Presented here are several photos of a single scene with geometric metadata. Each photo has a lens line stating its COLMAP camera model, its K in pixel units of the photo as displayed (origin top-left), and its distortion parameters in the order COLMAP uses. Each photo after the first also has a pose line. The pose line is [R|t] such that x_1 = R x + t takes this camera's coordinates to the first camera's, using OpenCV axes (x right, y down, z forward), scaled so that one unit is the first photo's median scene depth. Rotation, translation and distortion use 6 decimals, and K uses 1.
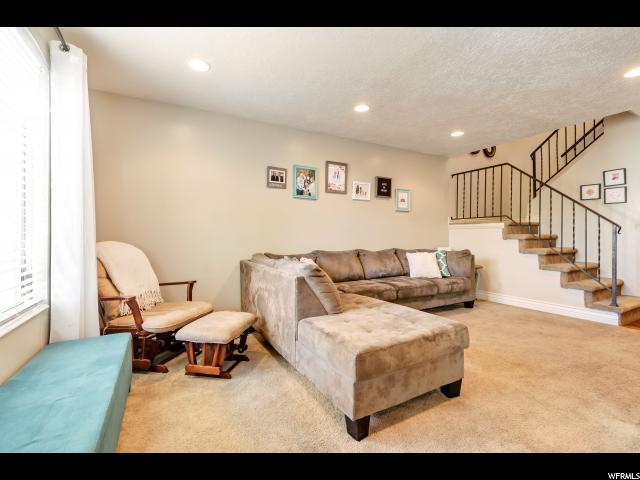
lens RADIAL K [[290.8, 0, 320.3], [0, 290.8, 243.4], [0, 0, 1]] dist [0.001174, 0.000110]
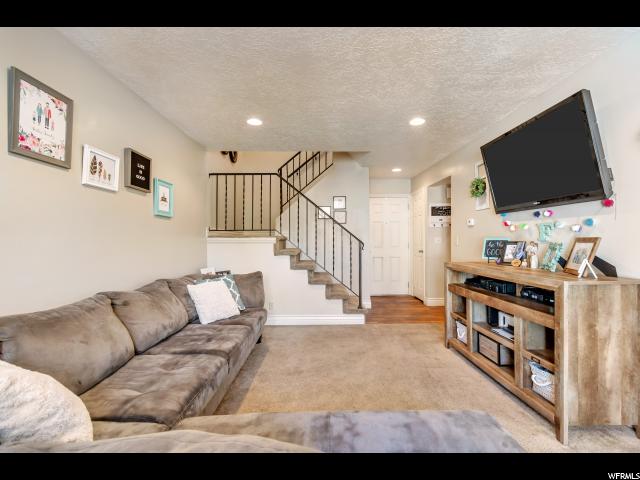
lens RADIAL K [[290.8, 0, 320.3], [0, 290.8, 243.4], [0, 0, 1]] dist [0.001174, 0.000110]
pose [[0.476017, -0.009647, 0.879383, -0.112185], [0.027510, 0.999614, -0.003926, -0.046046], [-0.879006, 0.026061, 0.476099, 0.454312]]
